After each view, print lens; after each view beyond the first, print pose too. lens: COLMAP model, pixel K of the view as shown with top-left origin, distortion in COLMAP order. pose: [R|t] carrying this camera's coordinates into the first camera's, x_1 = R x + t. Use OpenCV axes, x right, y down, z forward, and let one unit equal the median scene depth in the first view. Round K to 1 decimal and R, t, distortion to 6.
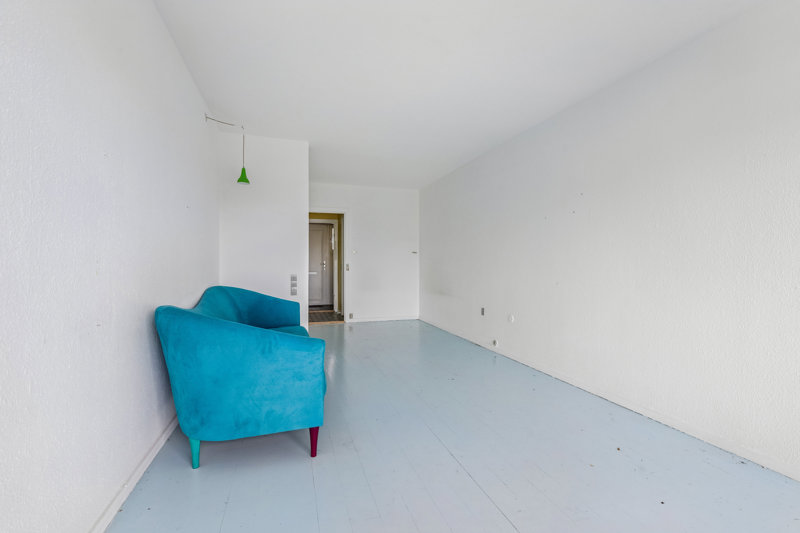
lens RADIAL K [[357.0, 0, 400.0], [0, 357.0, 266.5], [0, 0, 1]] dist [-0.000440, -0.000053]
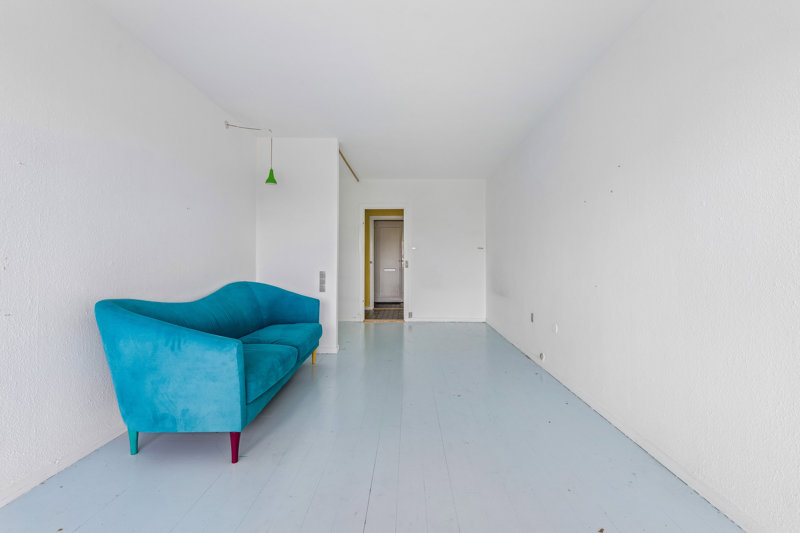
lens RADIAL K [[360.3, 0, 400.6], [0, 360.3, 259.0], [0, 0, 1]] dist [-0.000404, 0.000110]
pose [[0.947535, -0.001417, -0.319650, 0.510847], [-0.002637, 0.999921, -0.012250, -0.000258], [0.319642, 0.012450, 0.947456, 0.236382]]
